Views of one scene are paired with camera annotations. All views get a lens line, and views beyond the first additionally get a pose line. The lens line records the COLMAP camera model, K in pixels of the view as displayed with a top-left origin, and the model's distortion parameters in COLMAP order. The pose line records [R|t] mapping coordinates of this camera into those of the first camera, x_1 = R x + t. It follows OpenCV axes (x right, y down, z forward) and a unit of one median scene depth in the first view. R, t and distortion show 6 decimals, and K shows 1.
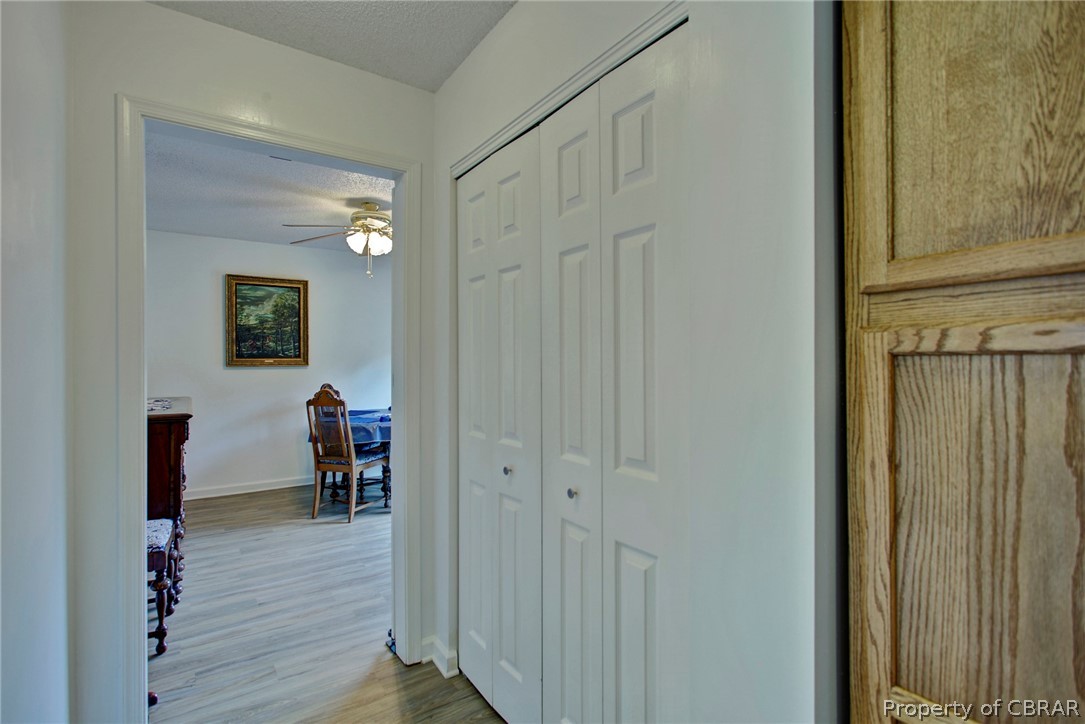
lens RADIAL K [[508.3, 0, 539.5], [0, 508.3, 362.8], [0, 0, 1]] dist [-0.002701, -0.000234]
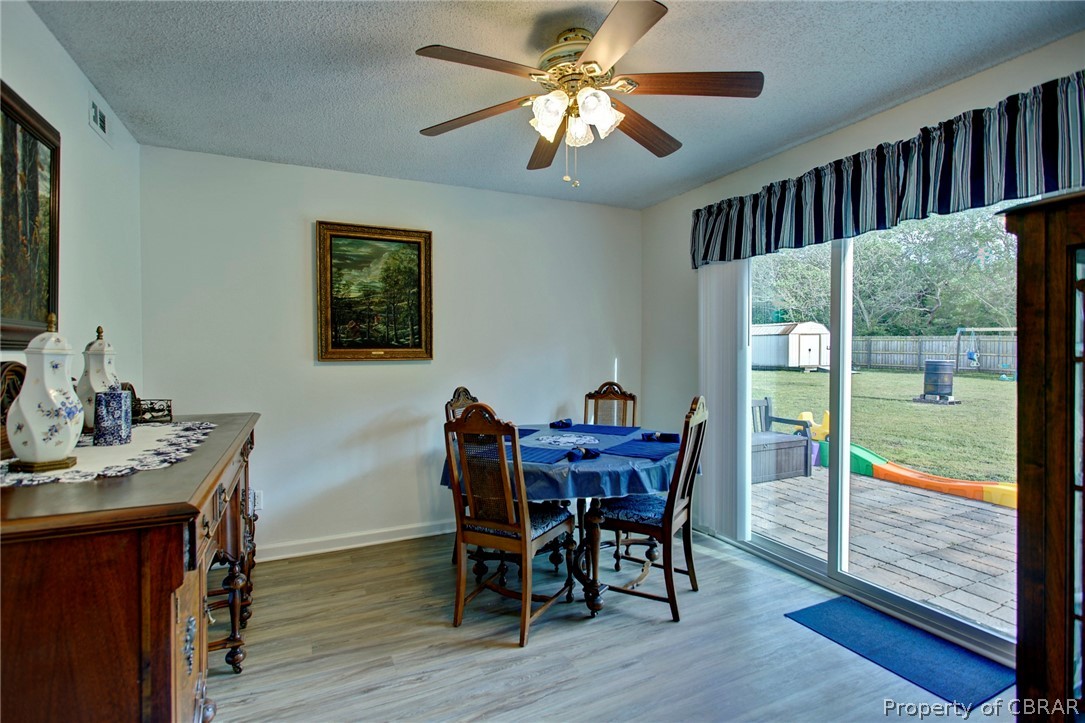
lens RADIAL K [[508.3, 0, 543.7], [0, 508.3, 357.6], [0, 0, 1]] dist [-0.002701, -0.000234]
pose [[0.987672, -0.002087, -0.156521, -0.217896], [0.003620, 0.999948, 0.009511, -0.002239], [0.156493, -0.009960, 0.987629, 0.383480]]
